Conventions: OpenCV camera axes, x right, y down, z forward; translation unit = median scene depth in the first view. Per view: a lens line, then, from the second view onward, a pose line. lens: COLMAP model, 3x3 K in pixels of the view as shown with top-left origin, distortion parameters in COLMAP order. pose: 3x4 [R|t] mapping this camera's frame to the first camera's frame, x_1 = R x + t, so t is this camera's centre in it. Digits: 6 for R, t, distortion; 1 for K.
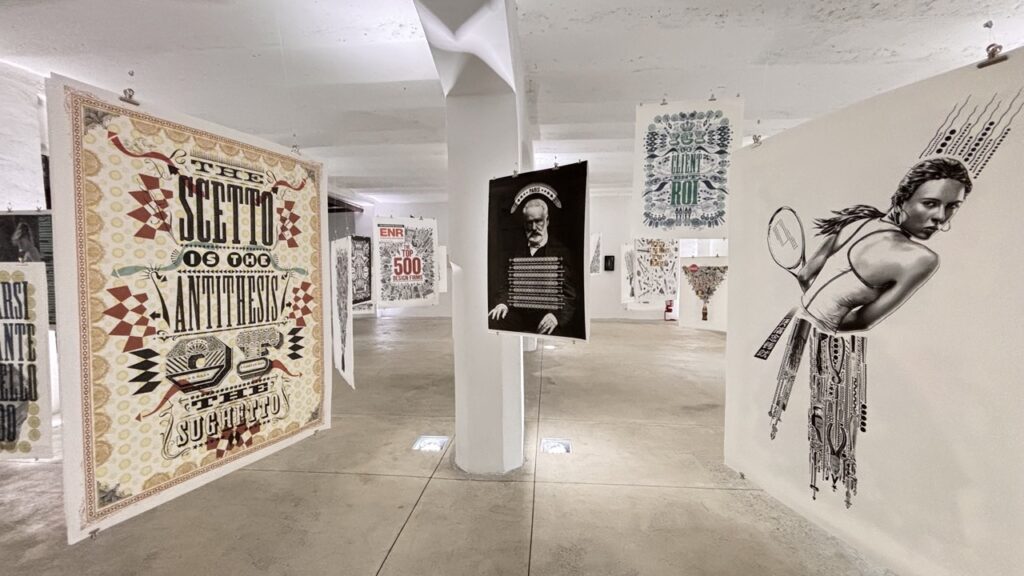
lens RADIAL K [[411.2, 0, 509.7], [0, 411.2, 282.8], [0, 0, 1]] dist [0.004766, -0.001216]
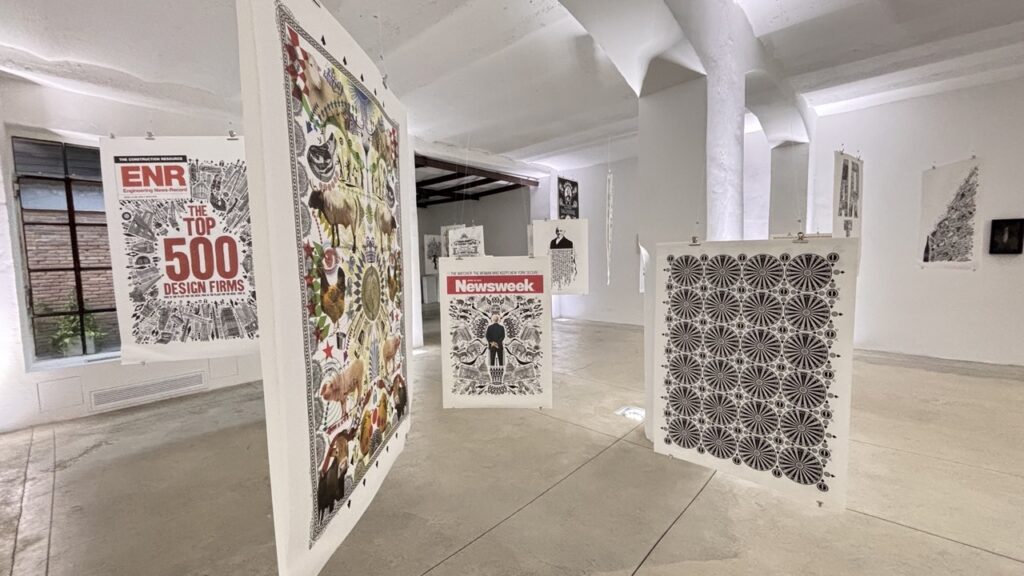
lens RADIAL K [[411.2, 0, 516.0], [0, 411.2, 291.2], [0, 0, 1]] dist [0.004766, -0.001216]
pose [[0.790929, 0.037995, -0.610727, 0.245518], [-0.005979, 0.998503, 0.054377, -0.032595], [0.611878, -0.039357, 0.789972, 0.874665]]
